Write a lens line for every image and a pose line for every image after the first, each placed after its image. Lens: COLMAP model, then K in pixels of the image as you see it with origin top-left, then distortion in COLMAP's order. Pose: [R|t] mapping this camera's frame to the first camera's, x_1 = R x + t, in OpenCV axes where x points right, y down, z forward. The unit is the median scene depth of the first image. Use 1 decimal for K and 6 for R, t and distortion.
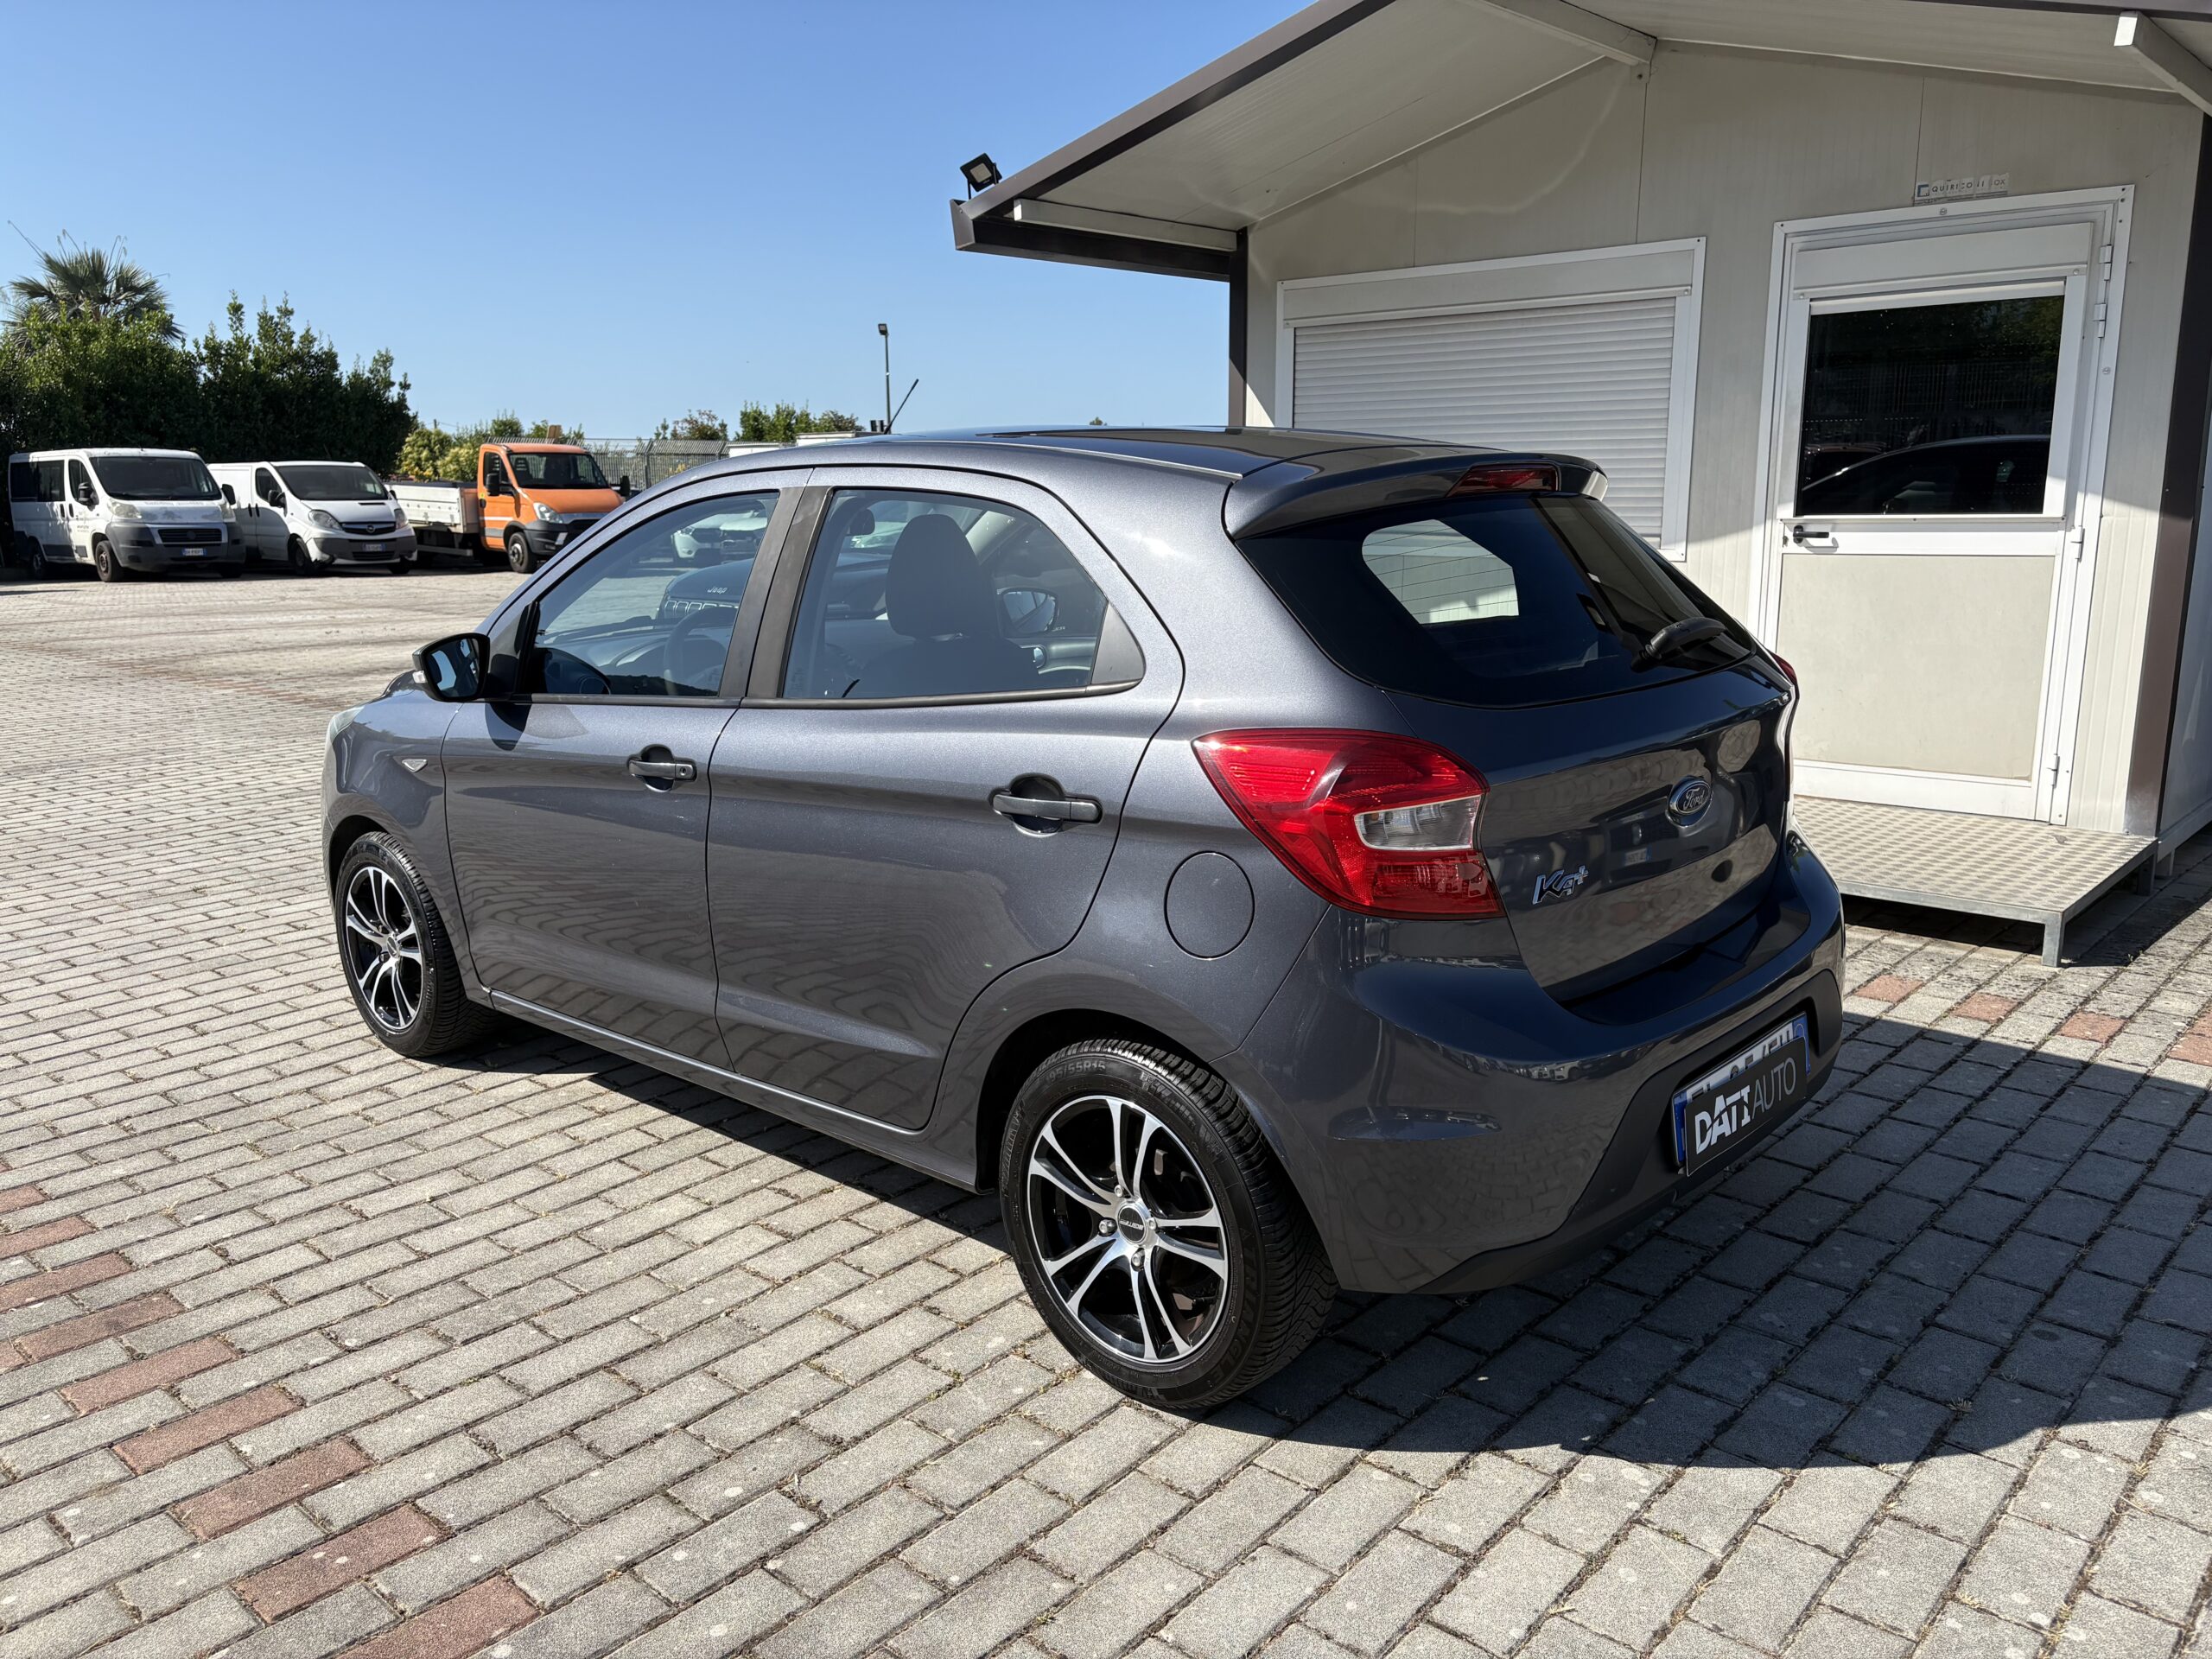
lens RADIAL K [[1680.5, 0, 1106.0], [0, 1680.5, 829.5], [0, 0, 1]] dist [0.060331, -0.068982]
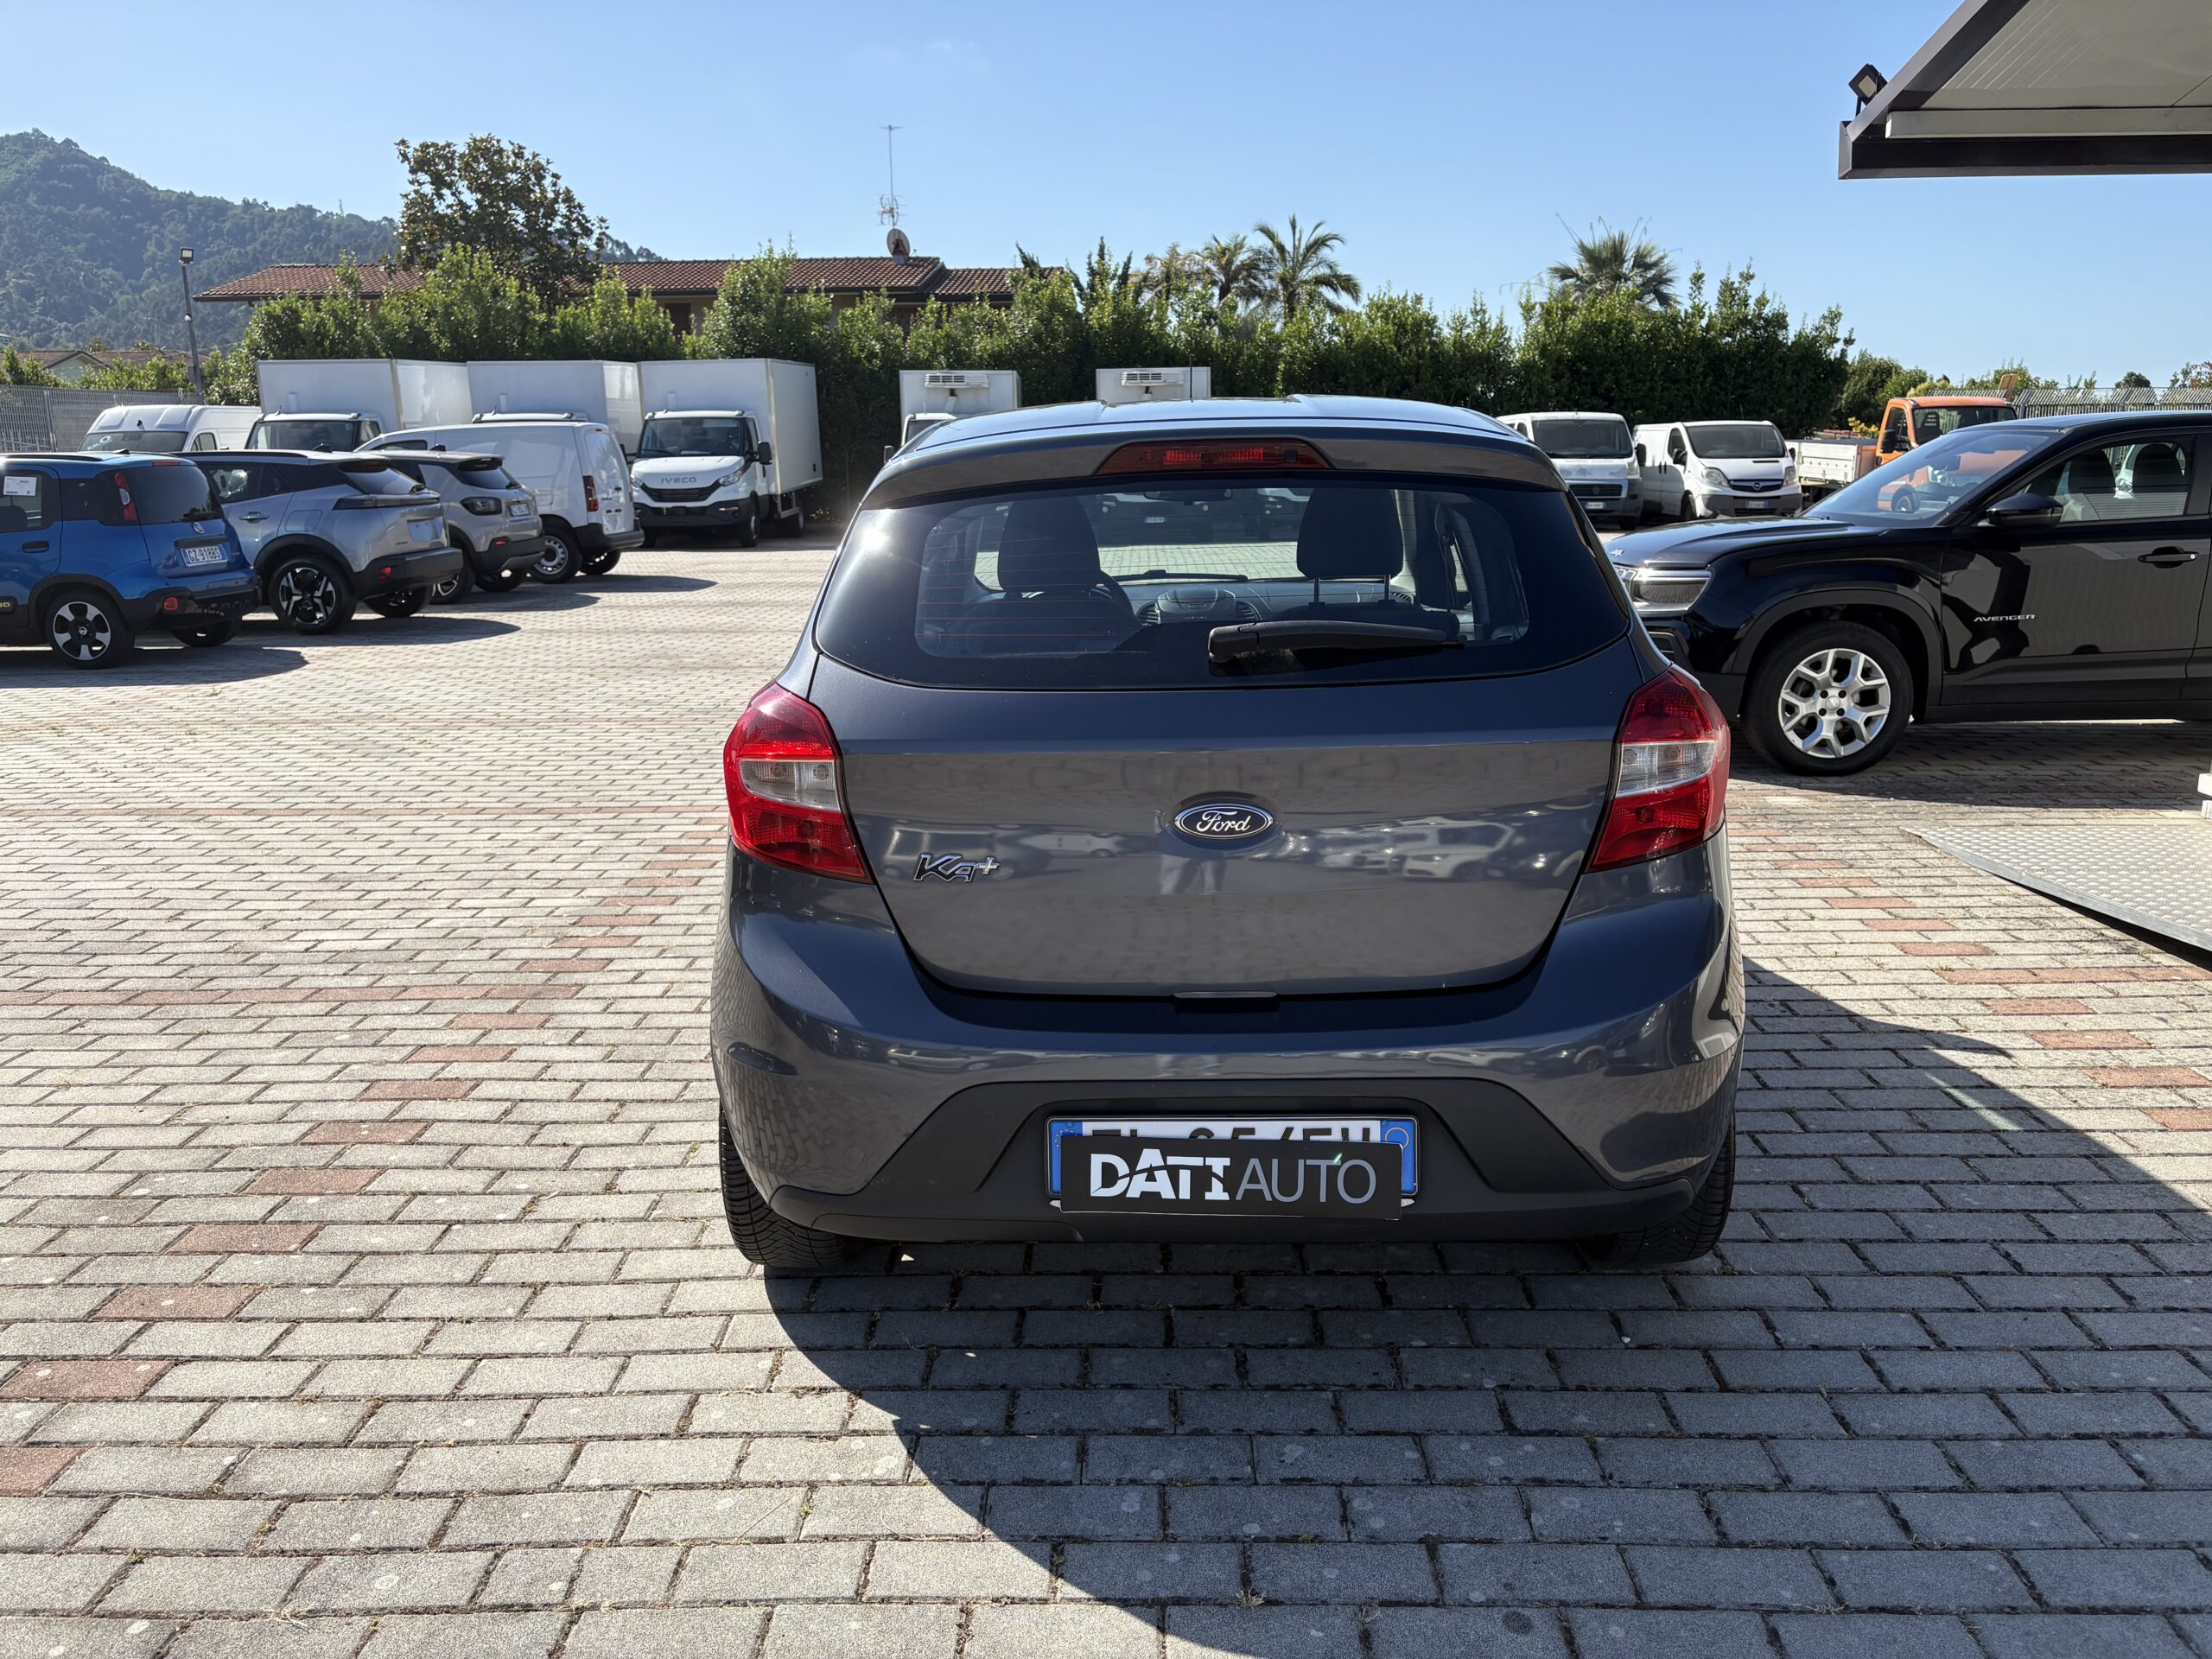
lens RADIAL K [[1701.6, 0, 1104.5], [0, 1701.6, 779.6], [0, 0, 1]] dist [0.055119, -0.074413]
pose [[0.652034, 0.145247, -0.744147, 0.644649], [-0.148776, 0.986908, 0.062271, -0.058123], [0.743450, 0.070109, 0.665107, 0.235632]]
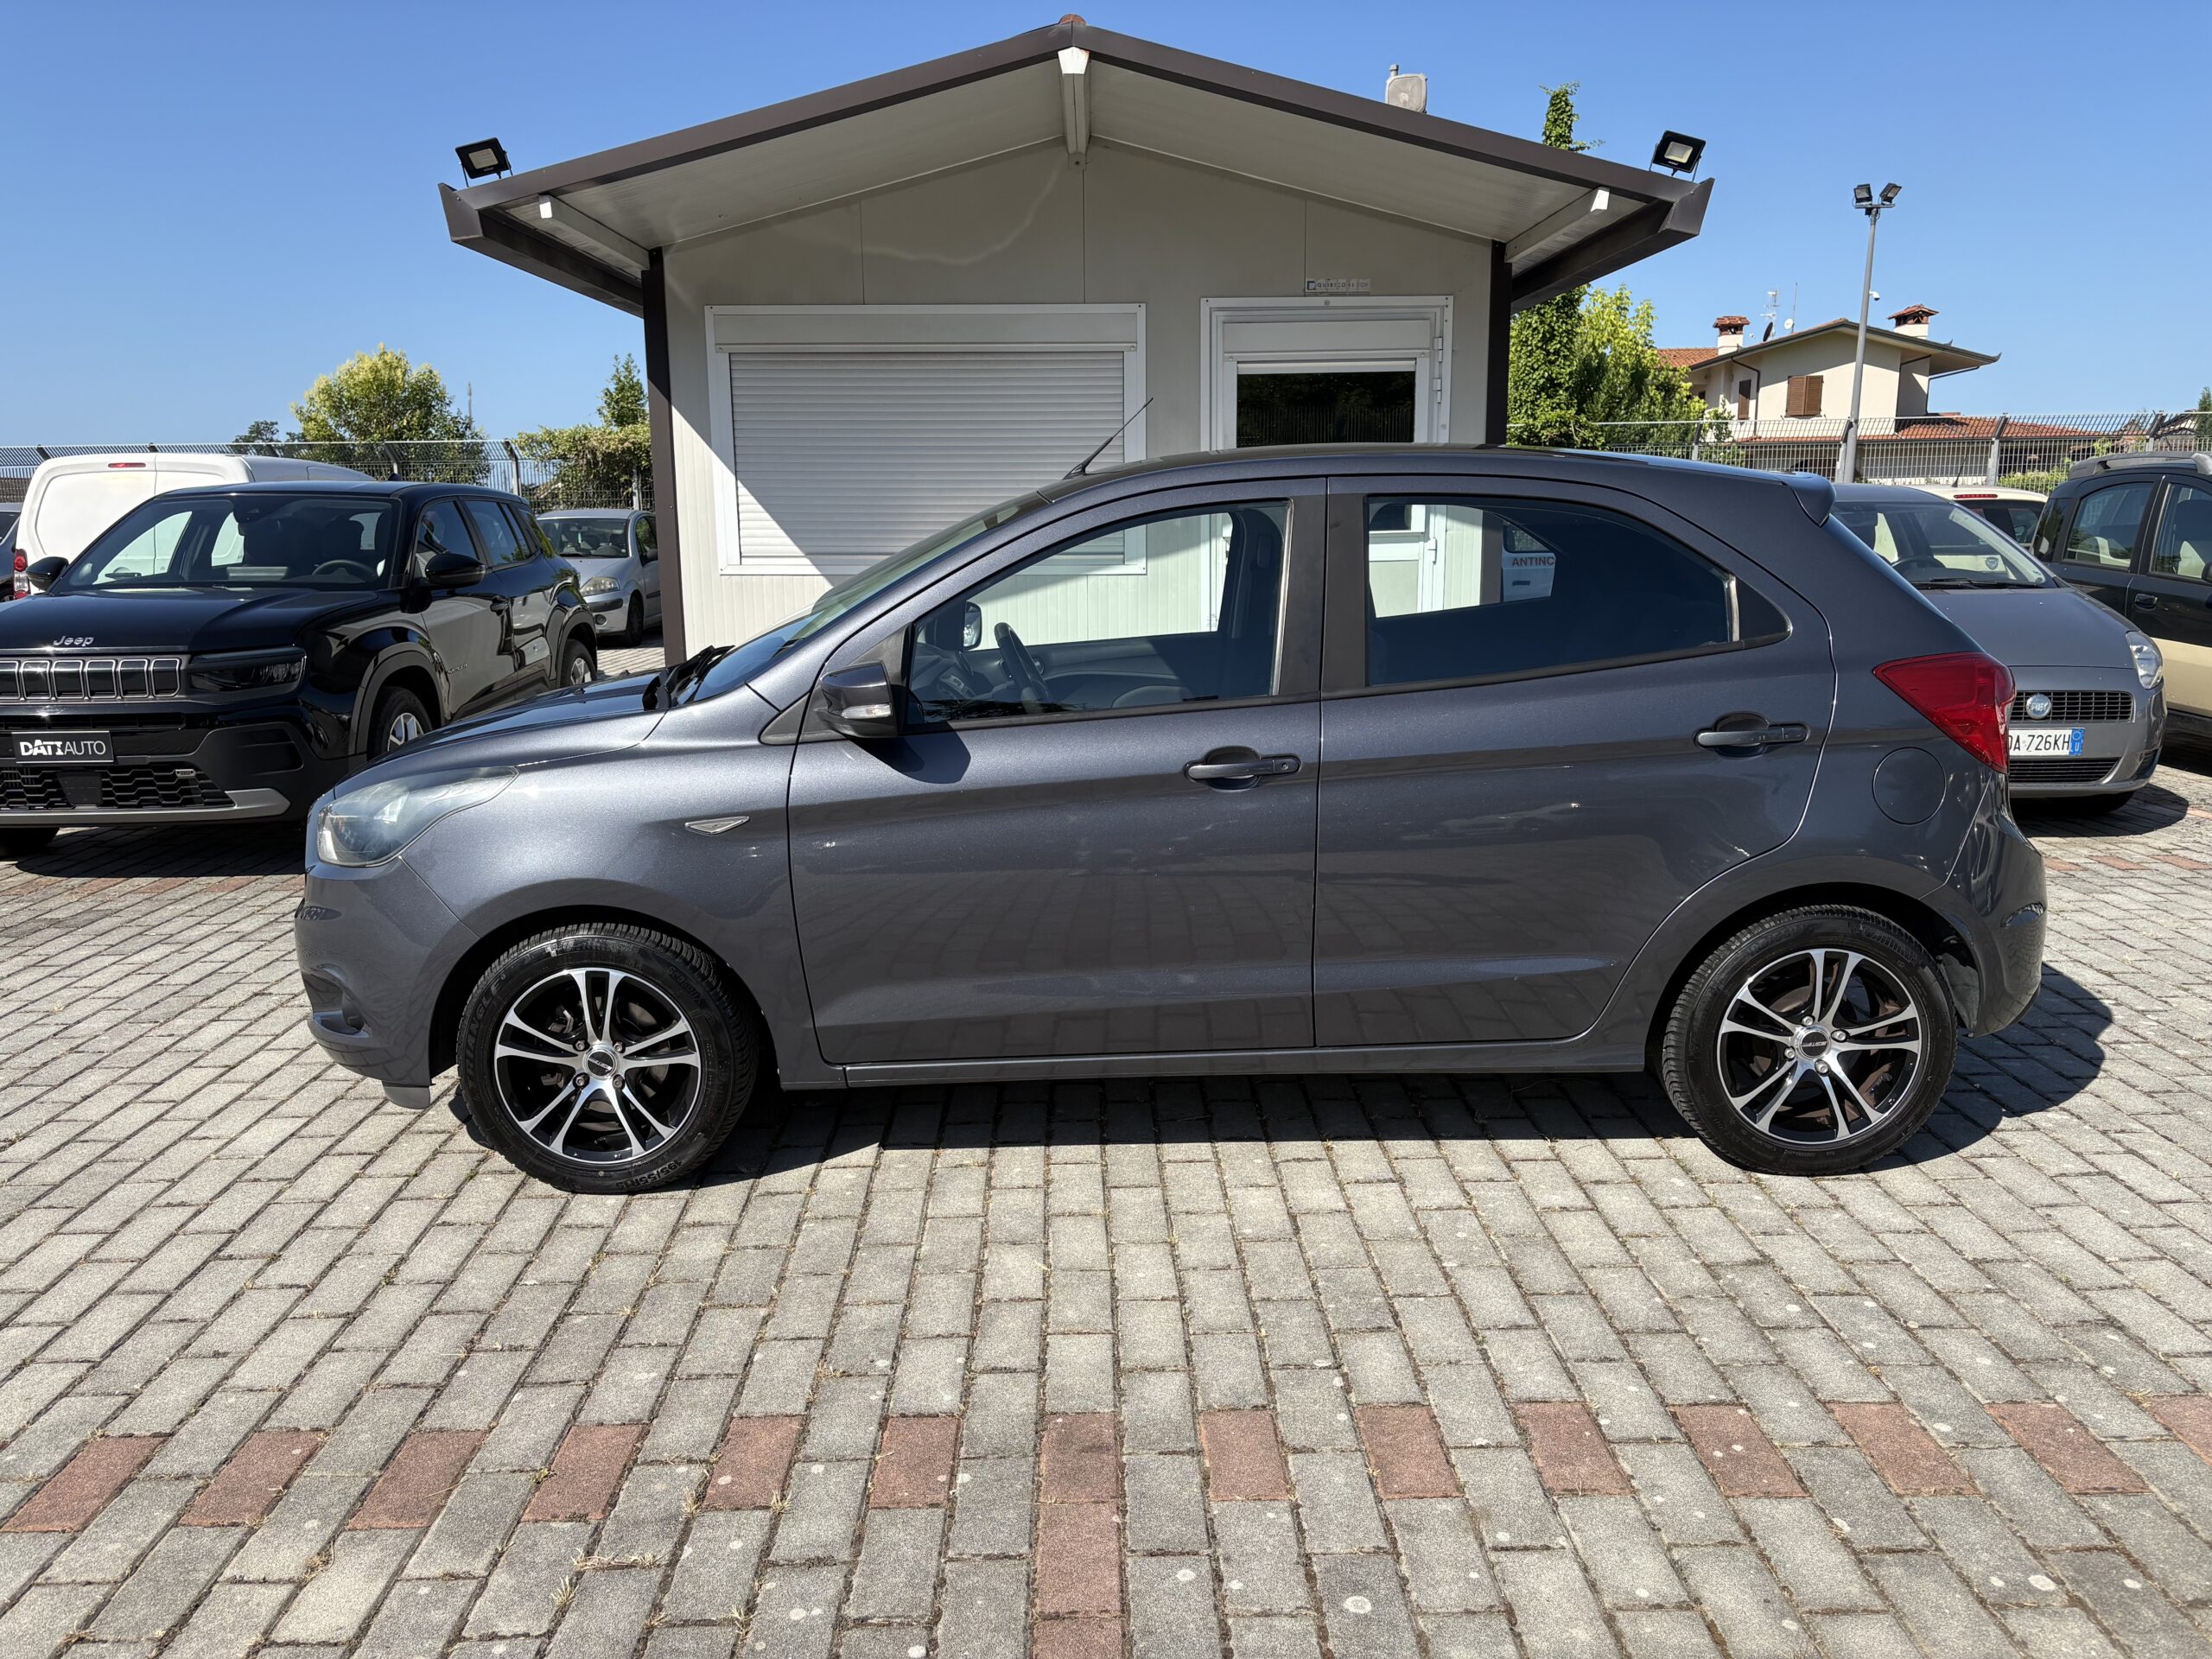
lens RADIAL K [[1680.5, 0, 1106.0], [0, 1680.5, 829.5], [0, 0, 1]] dist [0.060331, -0.068982]
pose [[0.728891, -0.127804, 0.672594, -0.806268], [0.142321, 0.989245, 0.033740, -0.036295], [-0.669673, 0.071132, 0.739242, 0.240113]]
